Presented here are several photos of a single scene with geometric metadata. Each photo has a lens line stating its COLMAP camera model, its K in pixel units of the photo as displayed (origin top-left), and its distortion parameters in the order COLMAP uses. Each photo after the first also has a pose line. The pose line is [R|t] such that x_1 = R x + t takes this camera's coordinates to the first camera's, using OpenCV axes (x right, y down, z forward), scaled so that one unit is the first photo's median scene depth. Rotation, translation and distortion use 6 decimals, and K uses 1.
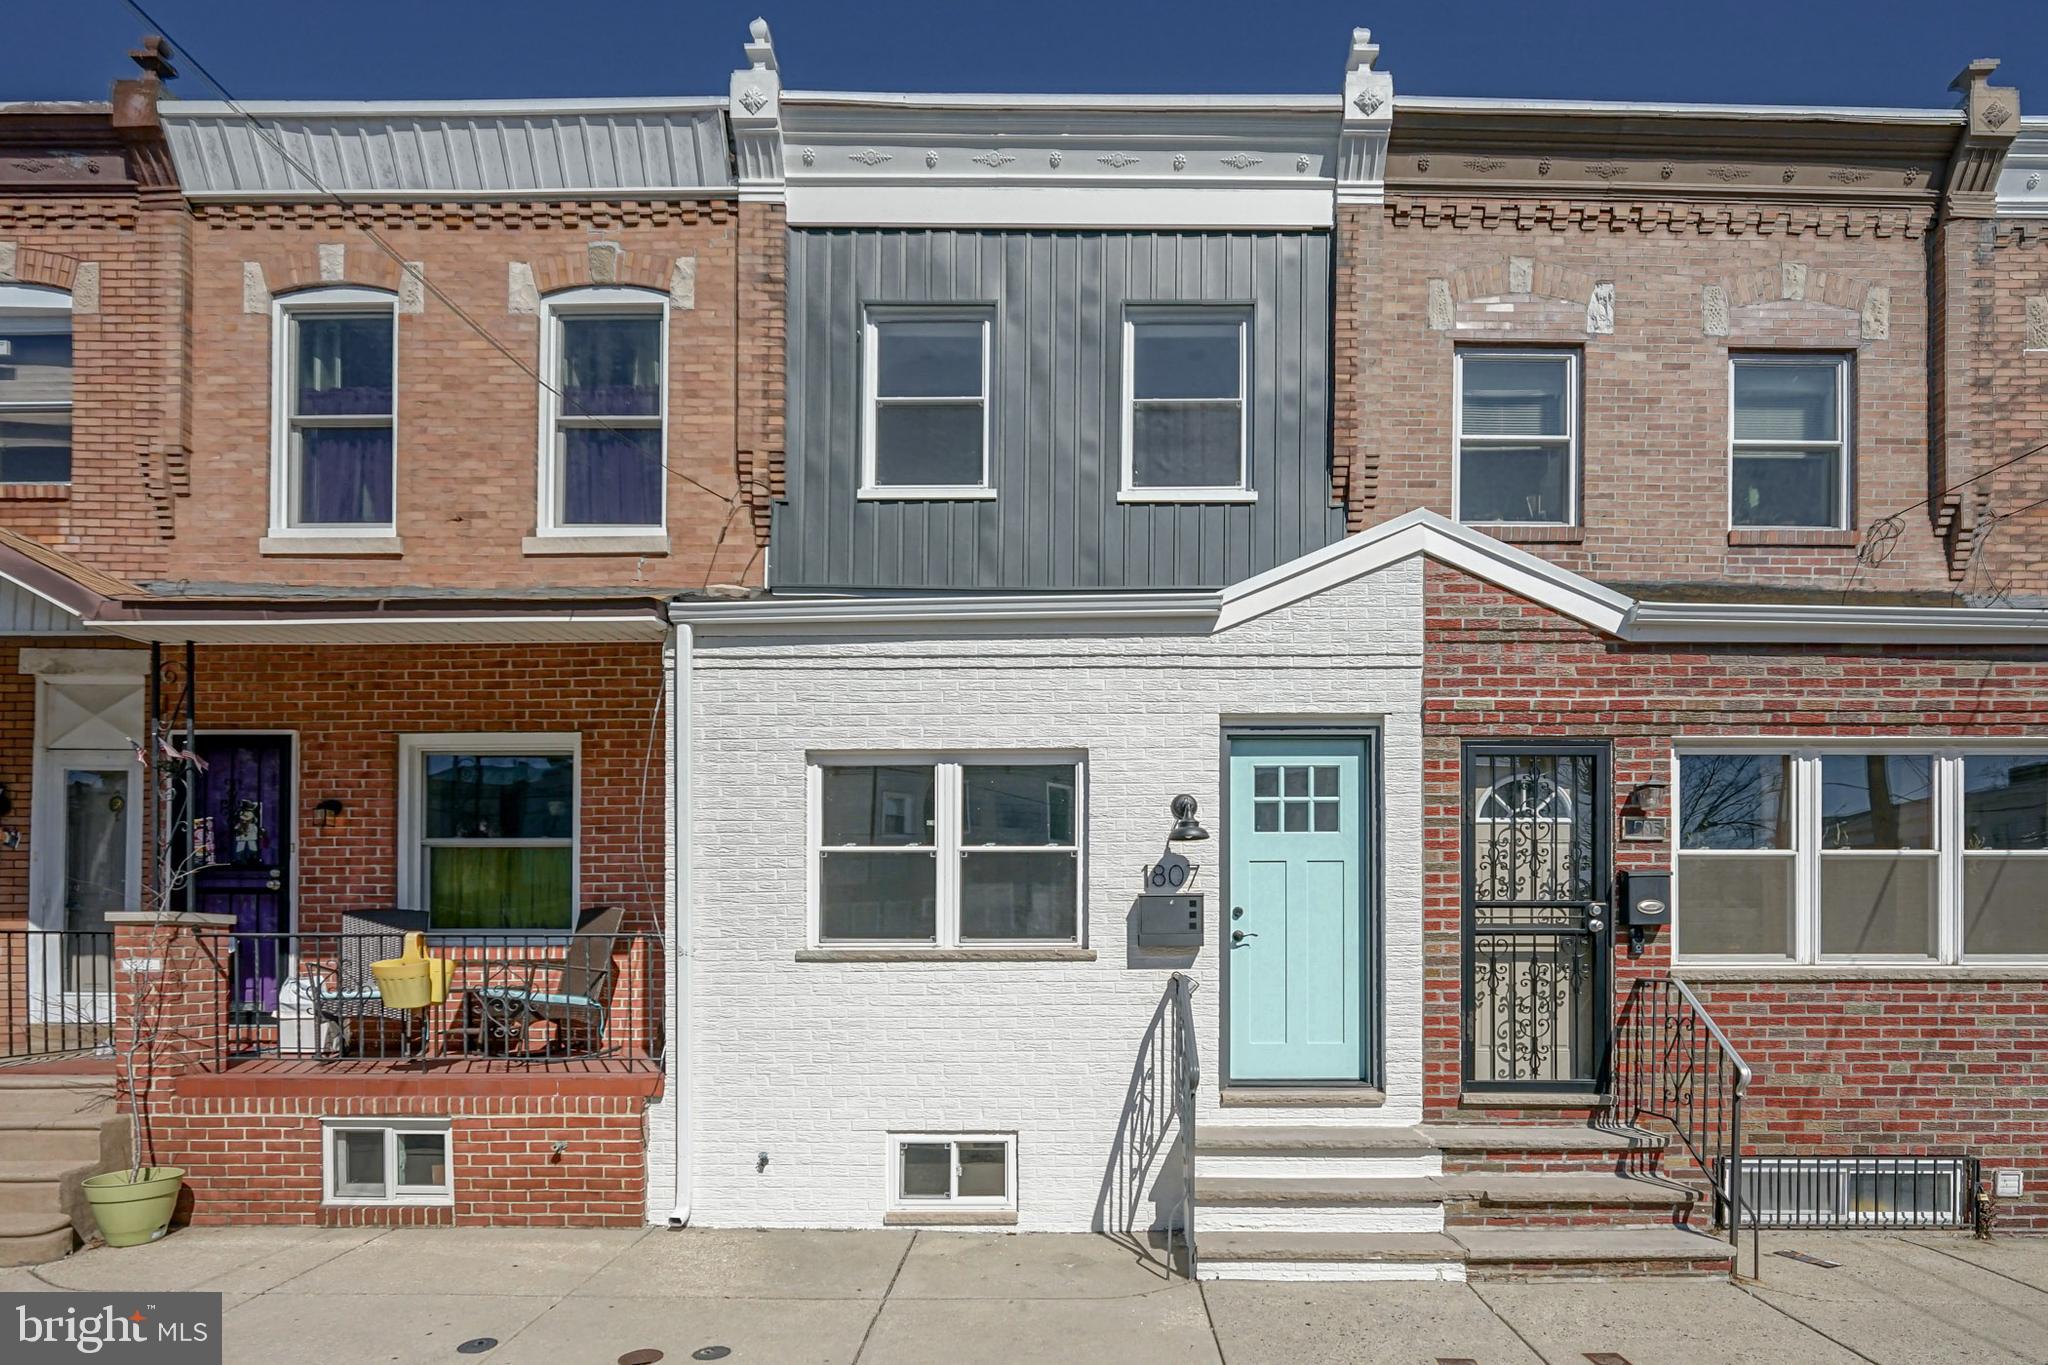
lens RADIAL K [[822.8, 0, 1111.4], [0, 822.8, 699.2], [0, 0, 1]] dist [-0.003791, 0.000488]
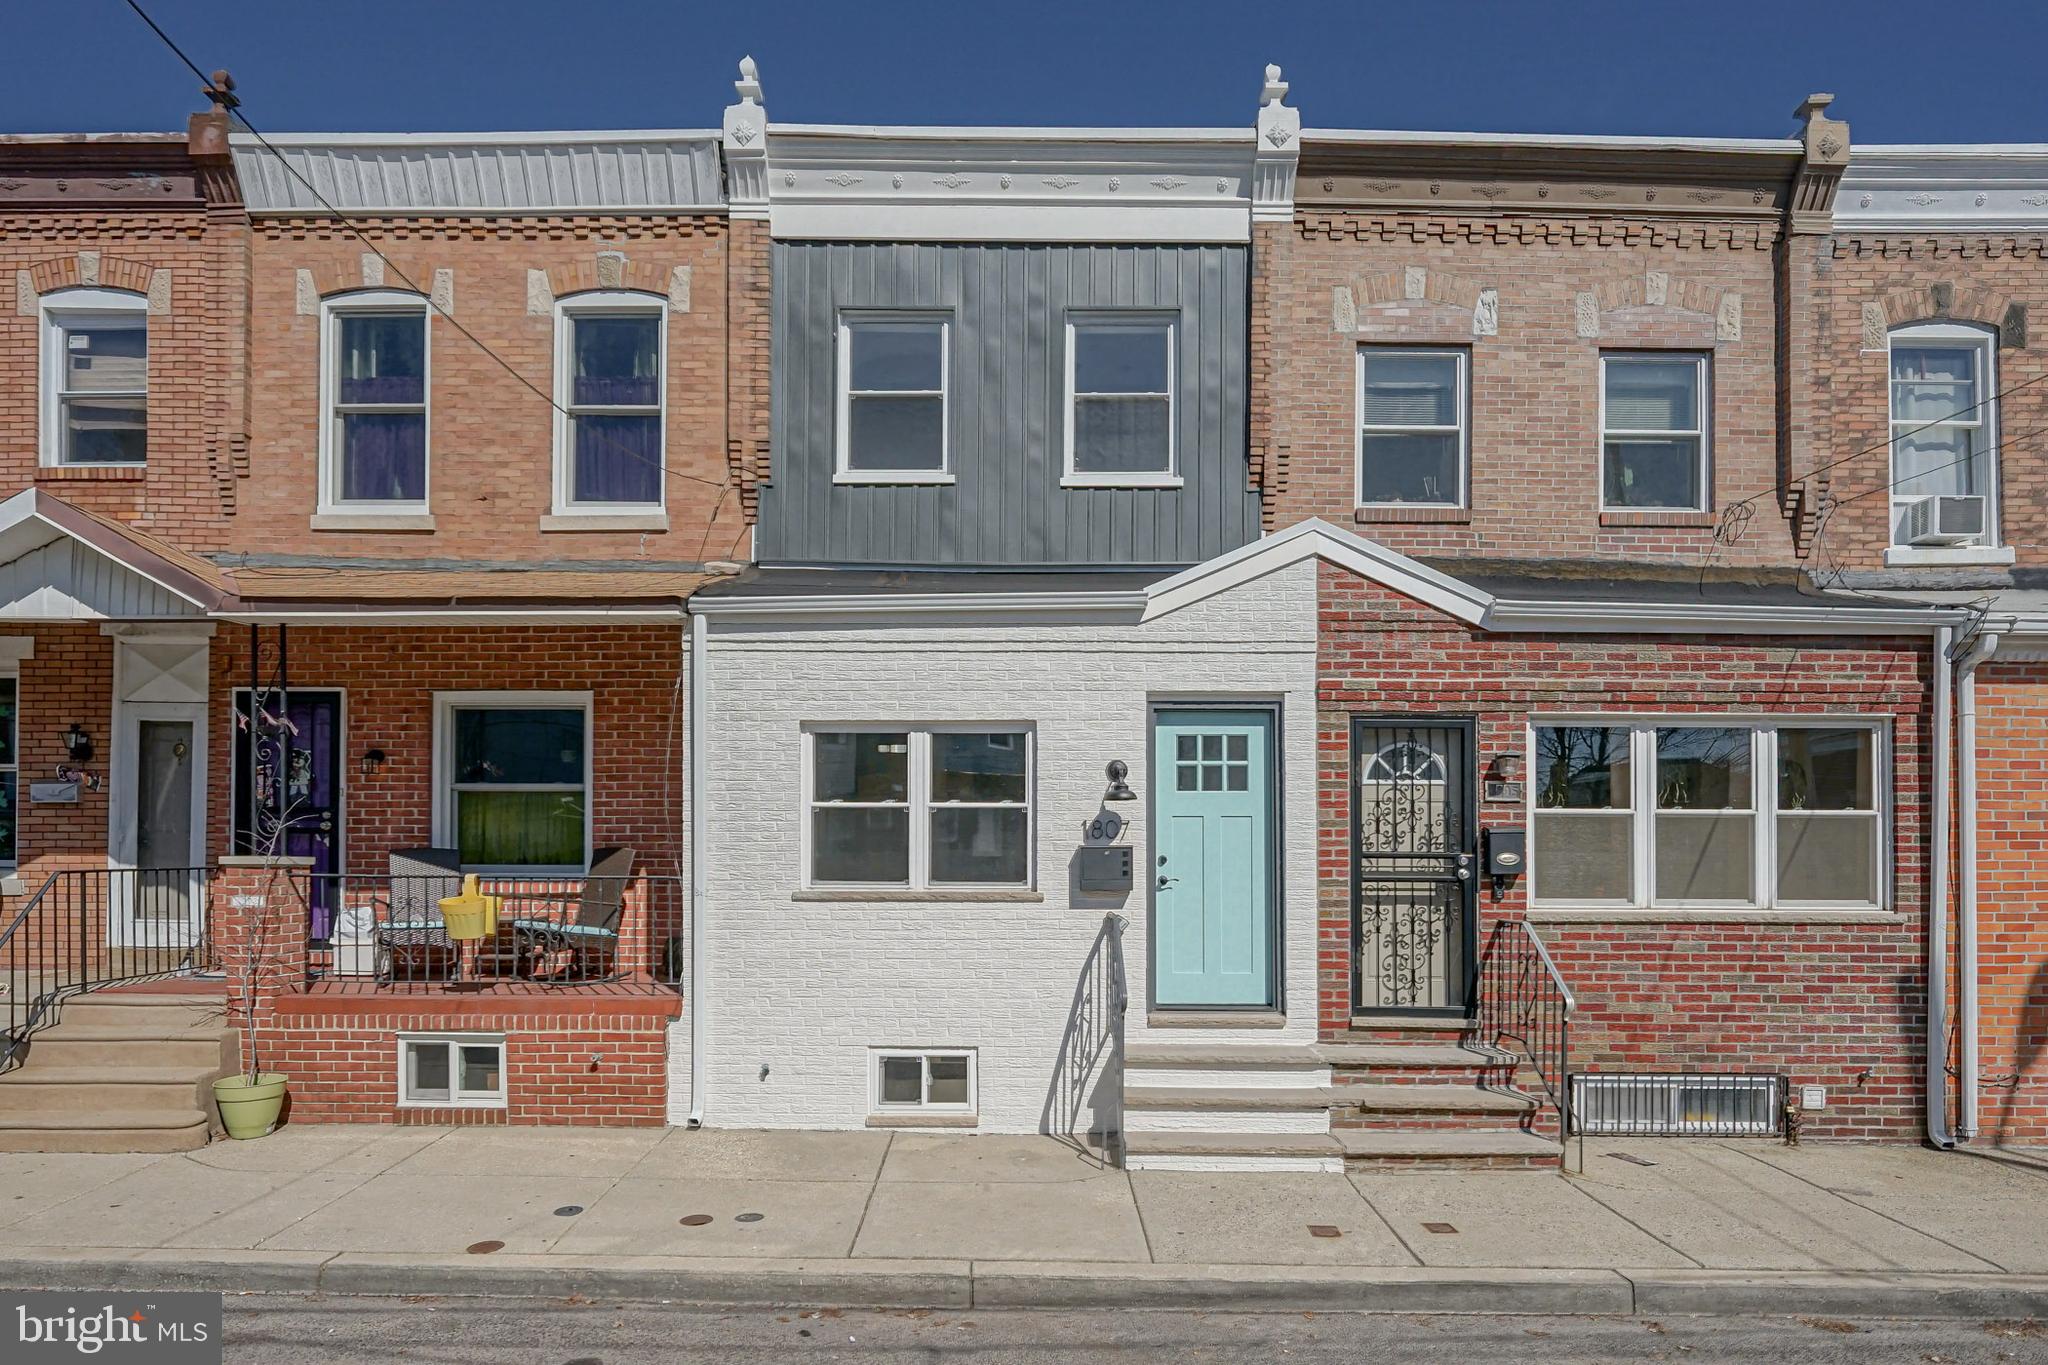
lens RADIAL K [[822.8, 0, 1042.4], [0, 822.8, 579.1], [0, 0, 1]] dist [-0.003791, 0.000488]
pose [[0.999841, -0.002966, -0.017557, 0.001252], [0.002247, 0.999162, -0.040857, -0.068456], [0.017664, 0.040811, 0.999011, -0.142612]]
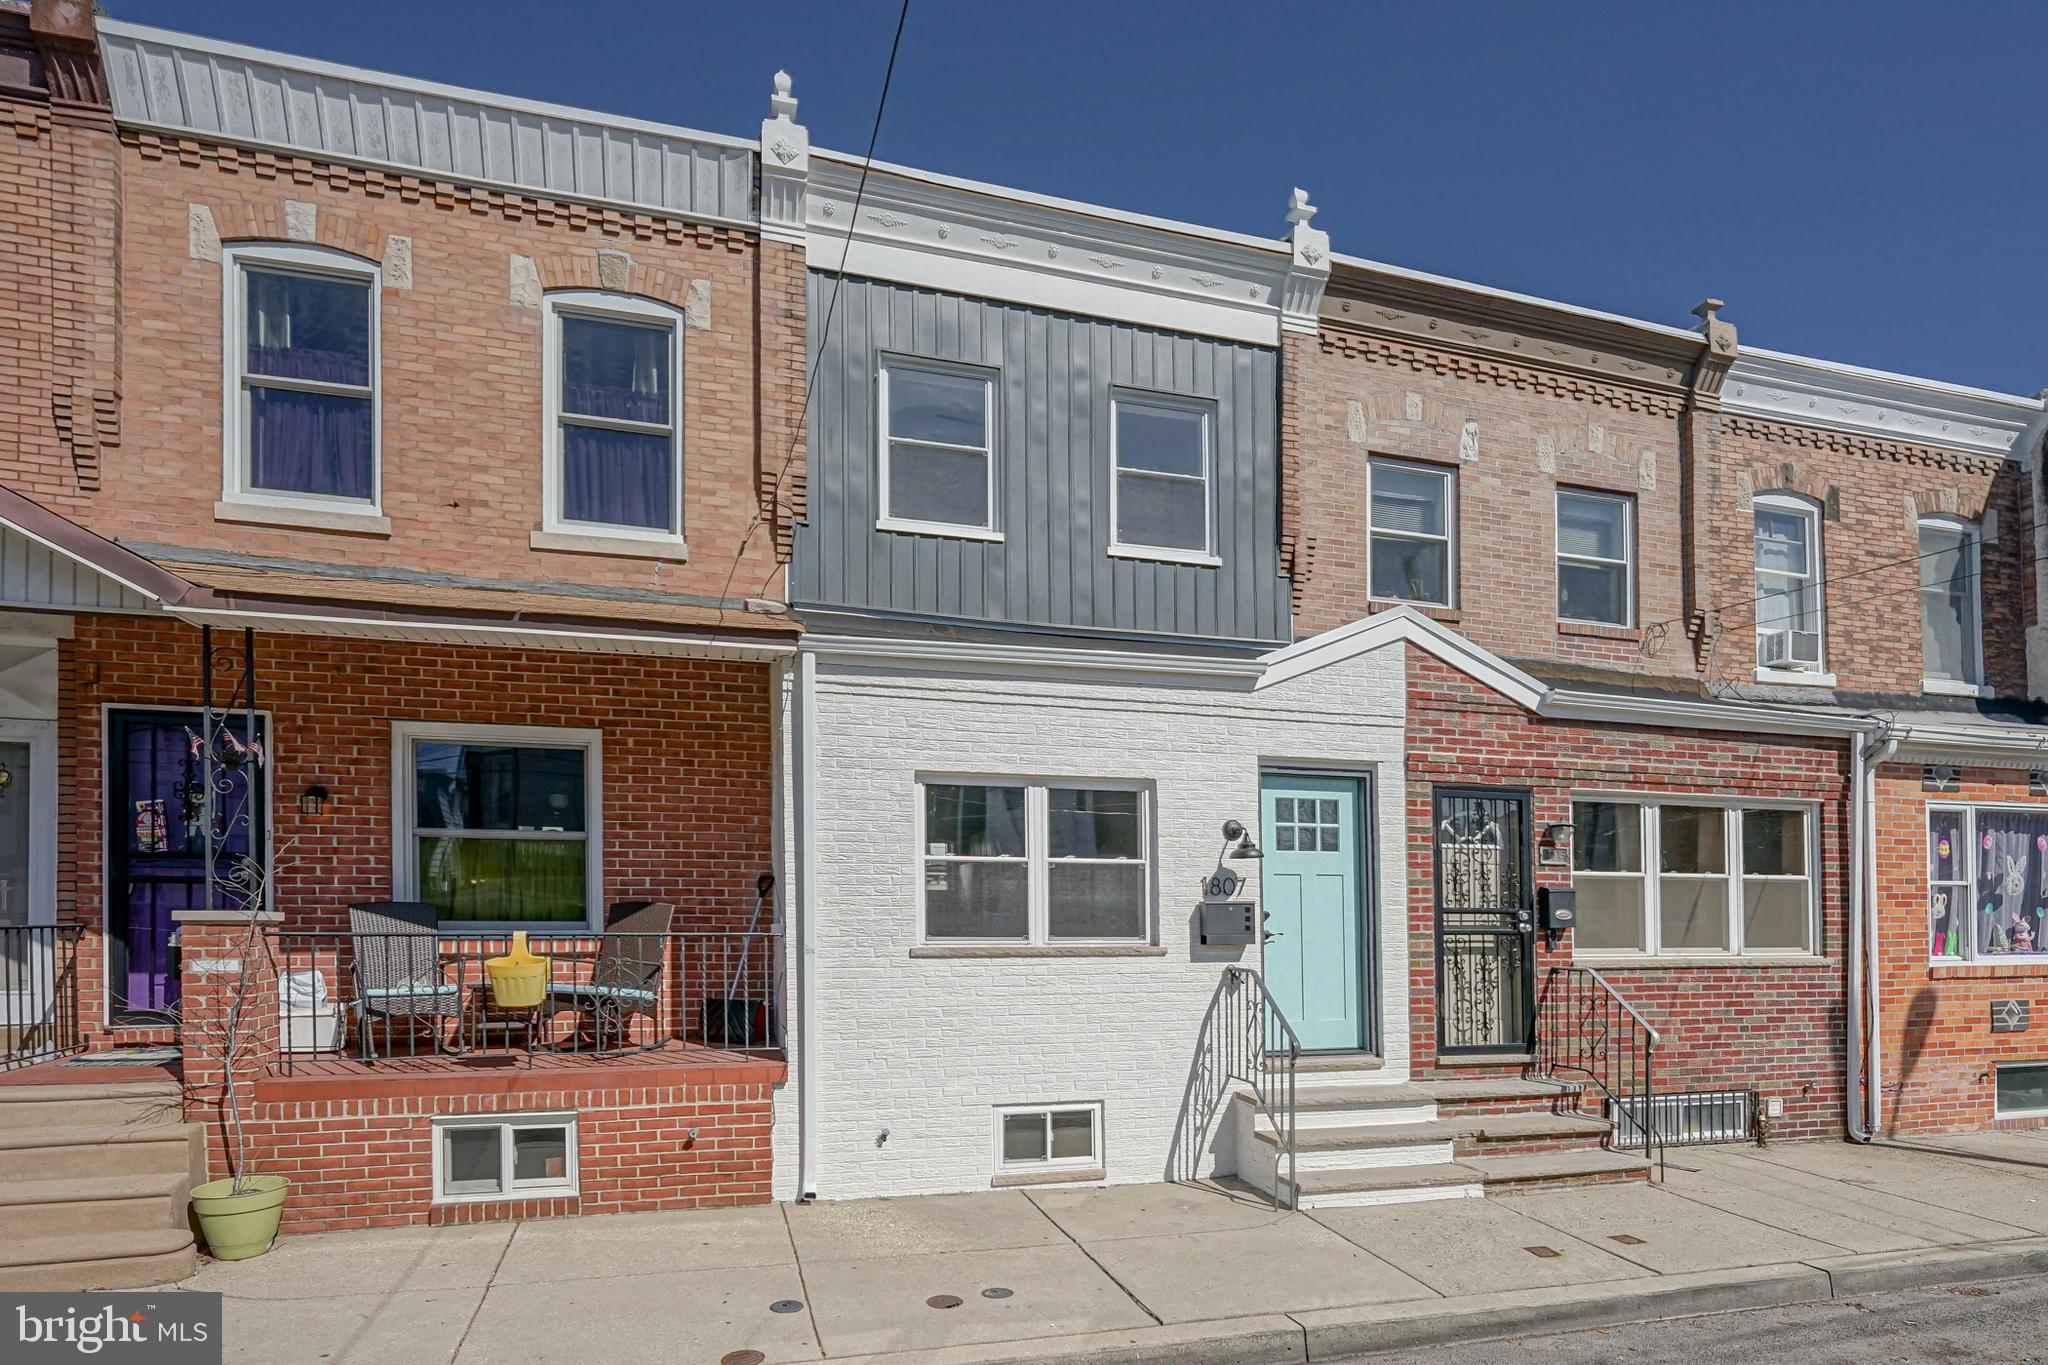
lens RADIAL K [[776.7, 0, 1044.6], [0, 776.7, 661.5], [0, 0, 1]] dist [-0.003482, 0.000737]
pose [[0.978875, 0.066638, 0.193295, -0.303393], [-0.060856, 0.997508, -0.035706, -0.045079], [-0.195192, 0.023189, 0.980491, -0.072263]]
